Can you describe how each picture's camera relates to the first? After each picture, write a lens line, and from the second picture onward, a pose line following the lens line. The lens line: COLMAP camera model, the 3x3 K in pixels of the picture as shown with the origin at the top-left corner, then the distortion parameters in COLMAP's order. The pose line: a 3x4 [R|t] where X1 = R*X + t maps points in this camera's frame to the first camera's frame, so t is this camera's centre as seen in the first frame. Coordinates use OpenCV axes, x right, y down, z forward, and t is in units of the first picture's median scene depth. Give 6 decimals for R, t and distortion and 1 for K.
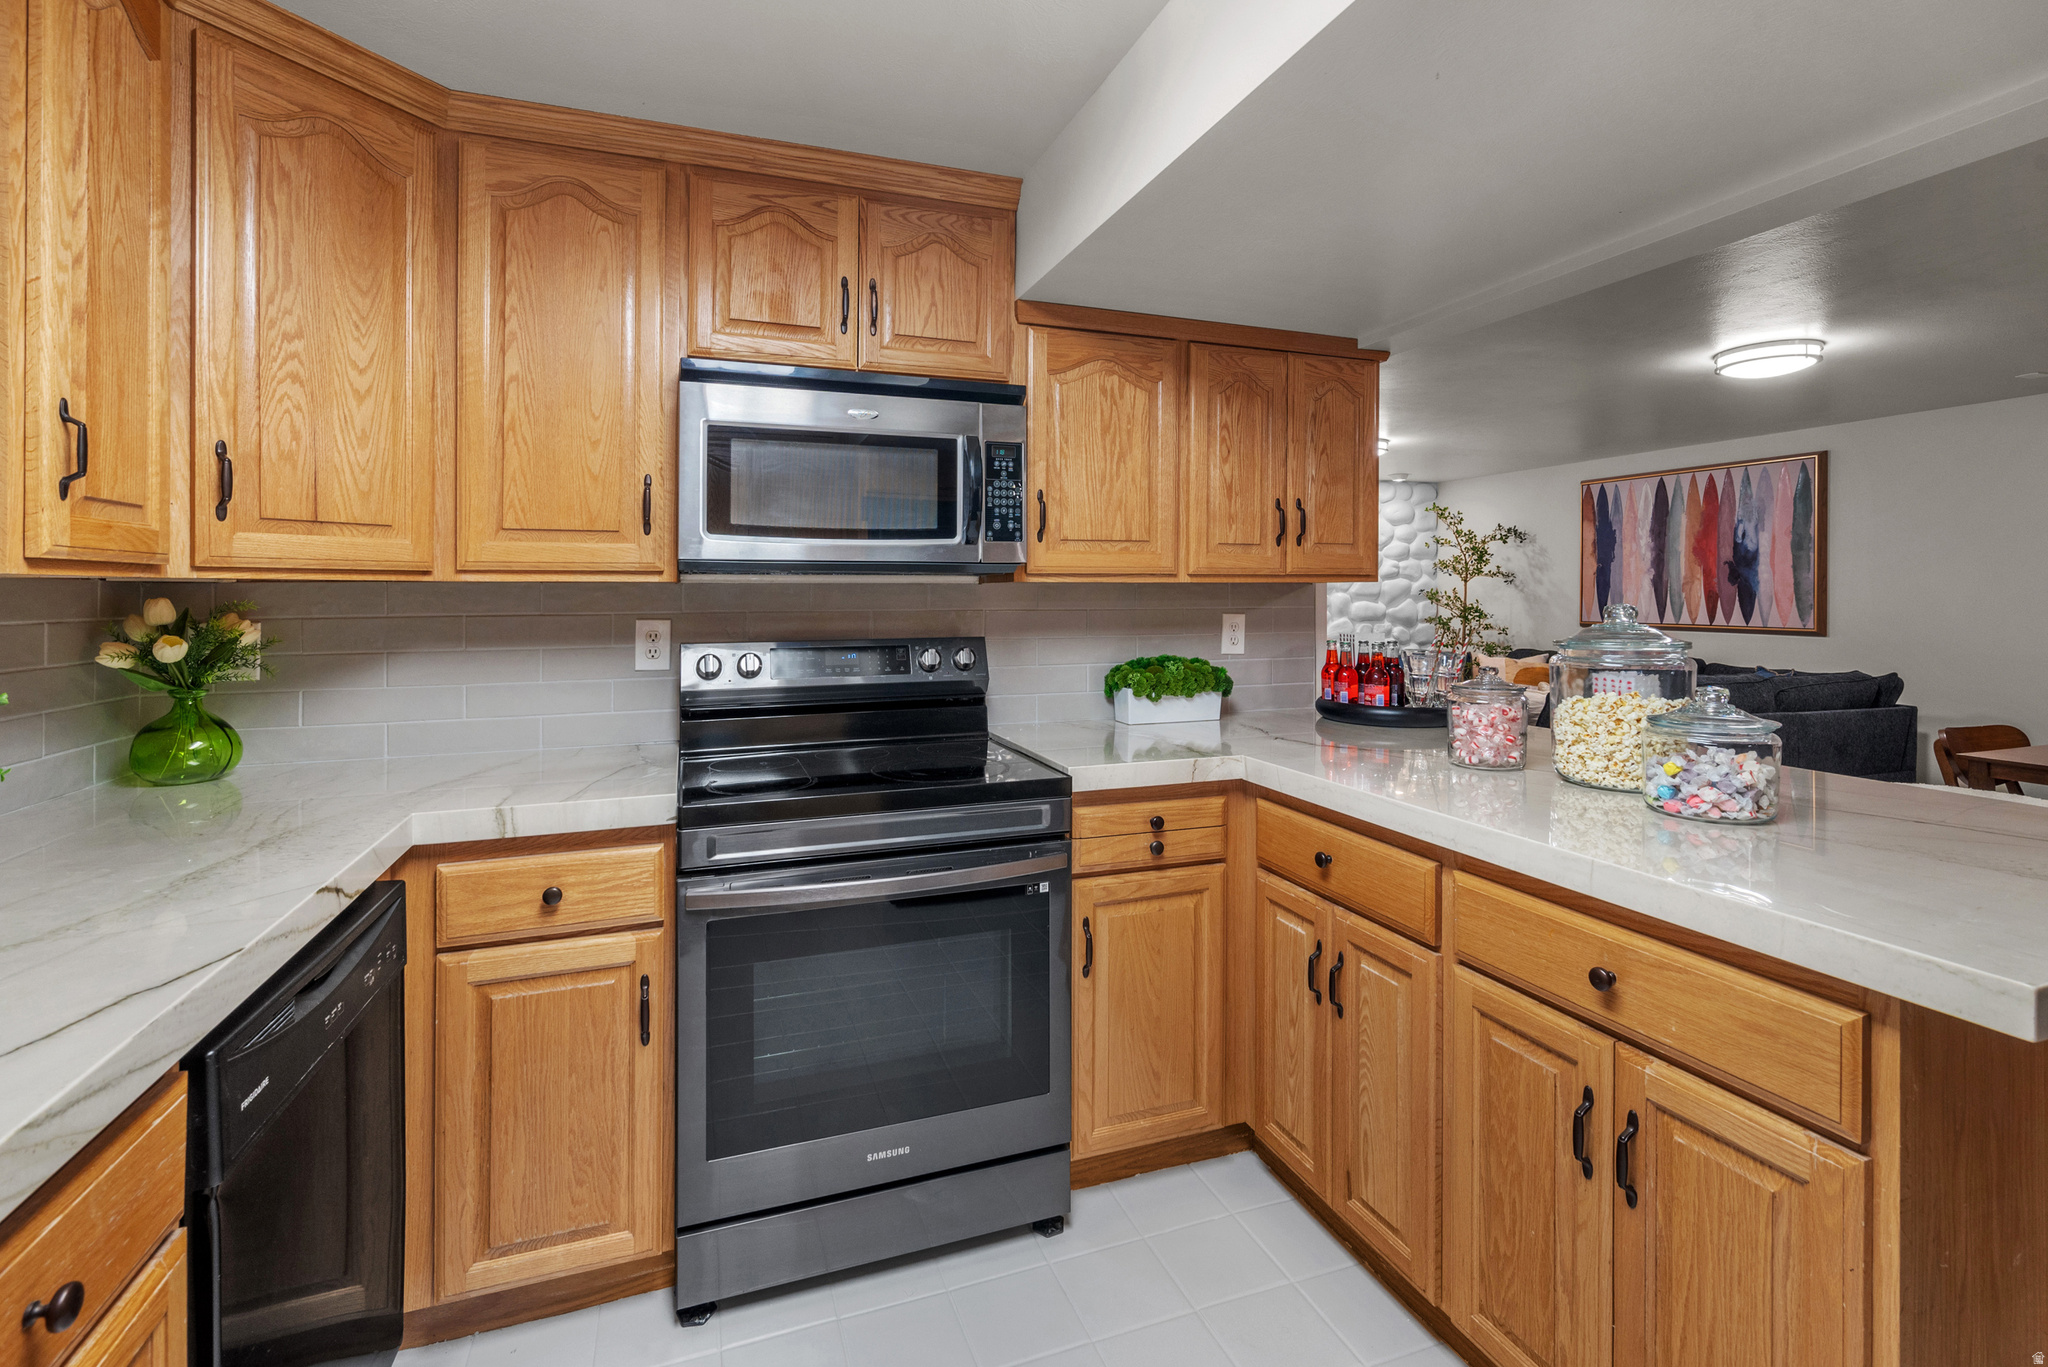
lens RADIAL K [[921.4, 0, 1022.3], [0, 921.4, 591.5], [0, 0, 1]] dist [0.001502, 0.000157]
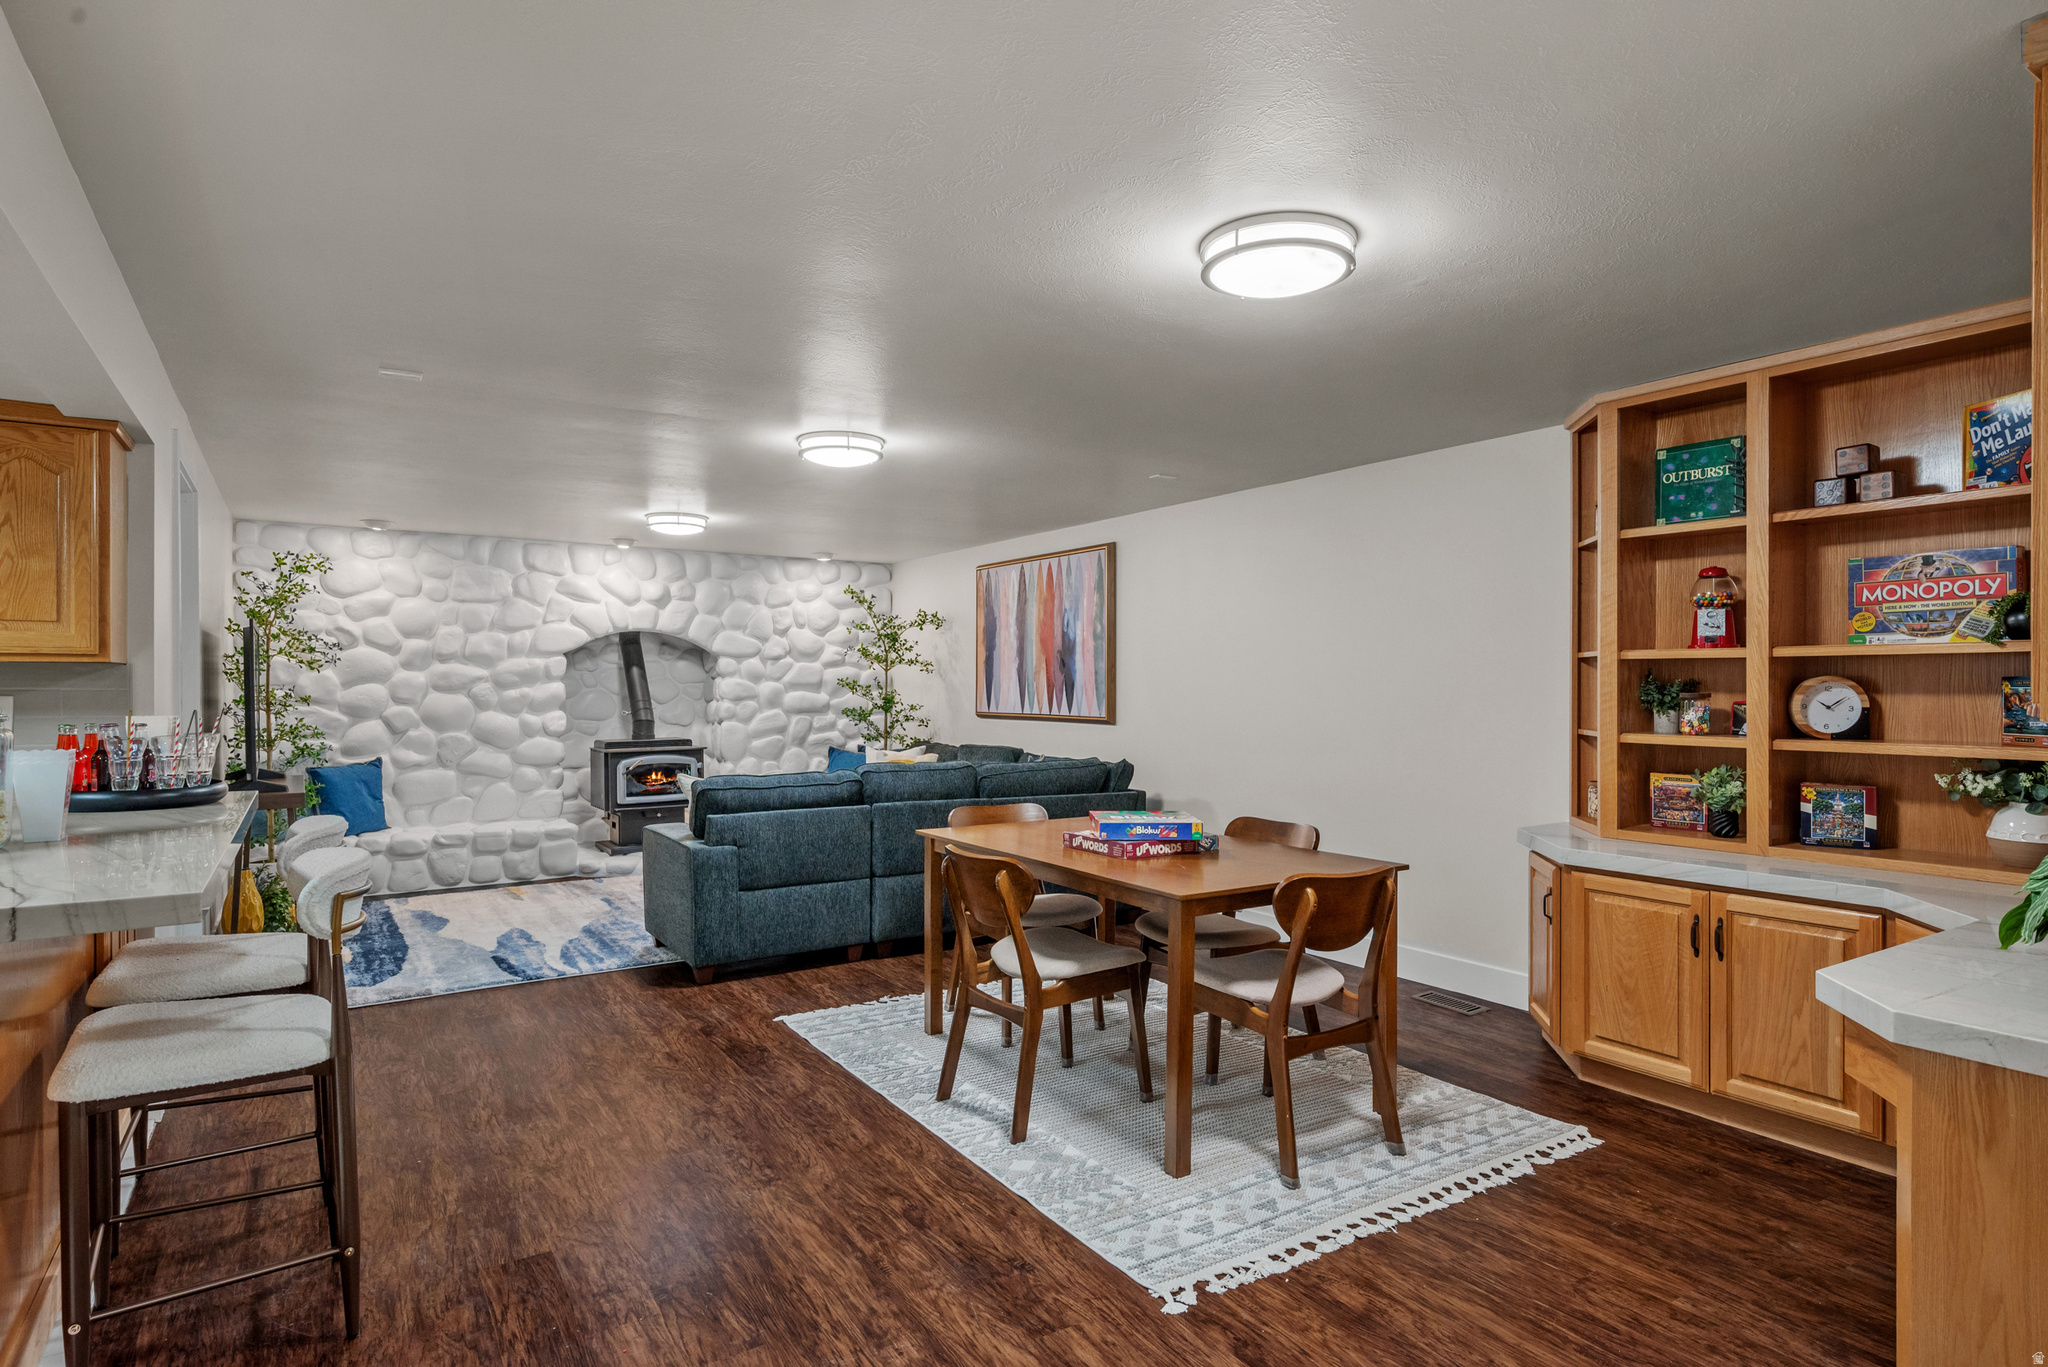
lens RADIAL K [[1107.6, 0, 1029.6], [0, 1107.6, 683.5], [0, 0, 1]] dist [0.027034, 0.000551]
pose [[0.971587, 0.004443, 0.236642, 0.449592], [-0.004394, 0.999990, -0.000734, 0.003828], [-0.236643, -0.000327, 0.971597, -0.160387]]
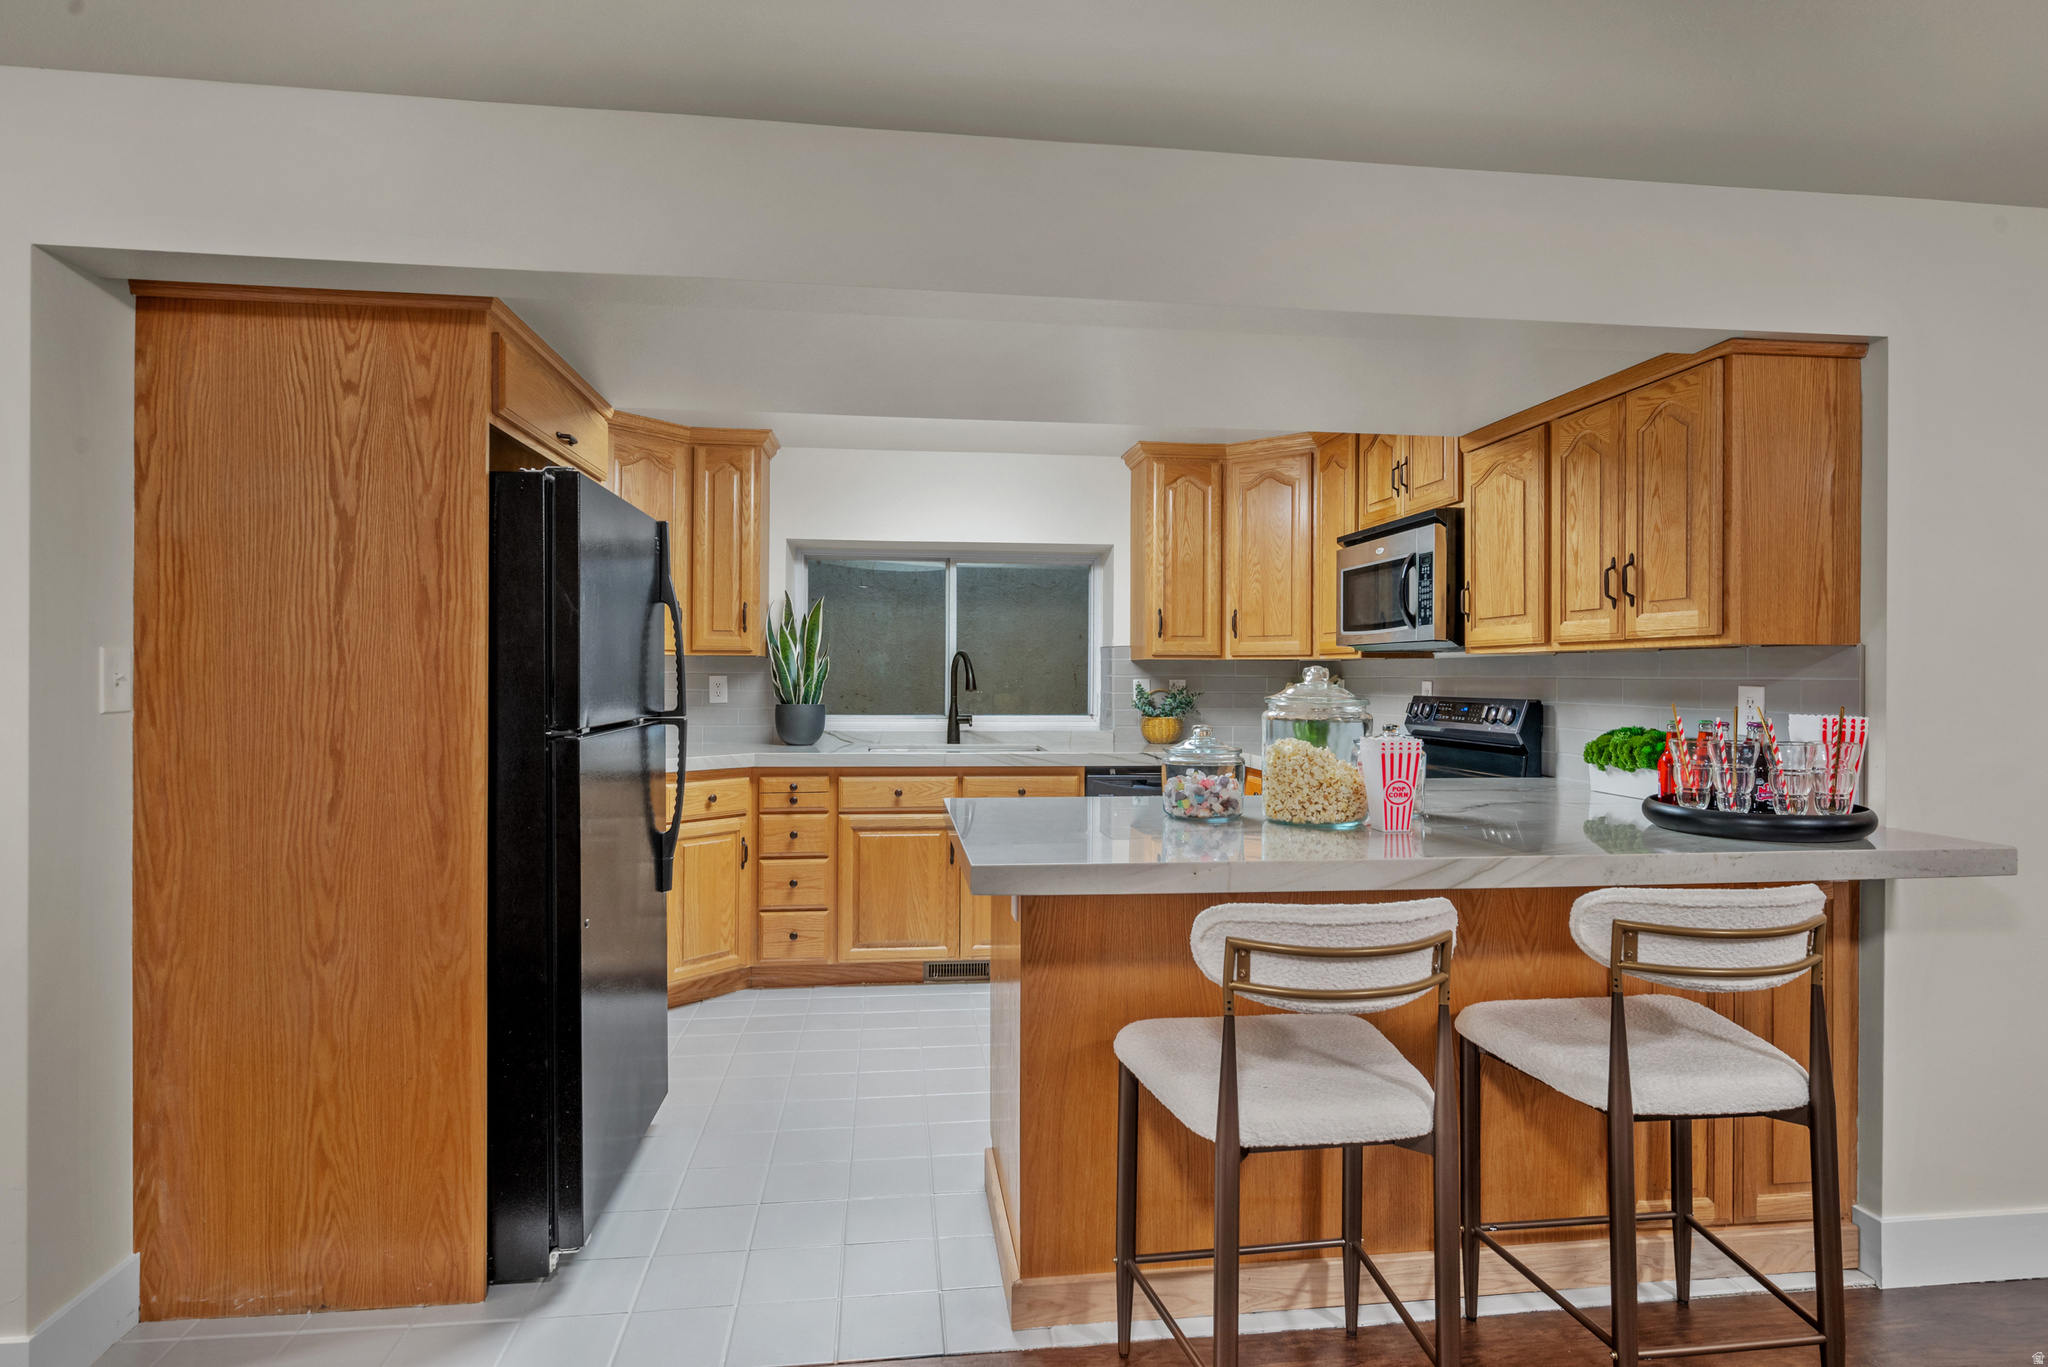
lens RADIAL K [[1107.6, 0, 1027.0], [0, 1107.6, 678.9], [0, 0, 1]] dist [0.027034, 0.000551]
pose [[-0.217156, 0.004571, -0.976126, 0.614800], [-0.003361, 0.999980, 0.005431, 0.006775], [0.976131, 0.004460, -0.217136, 0.275817]]
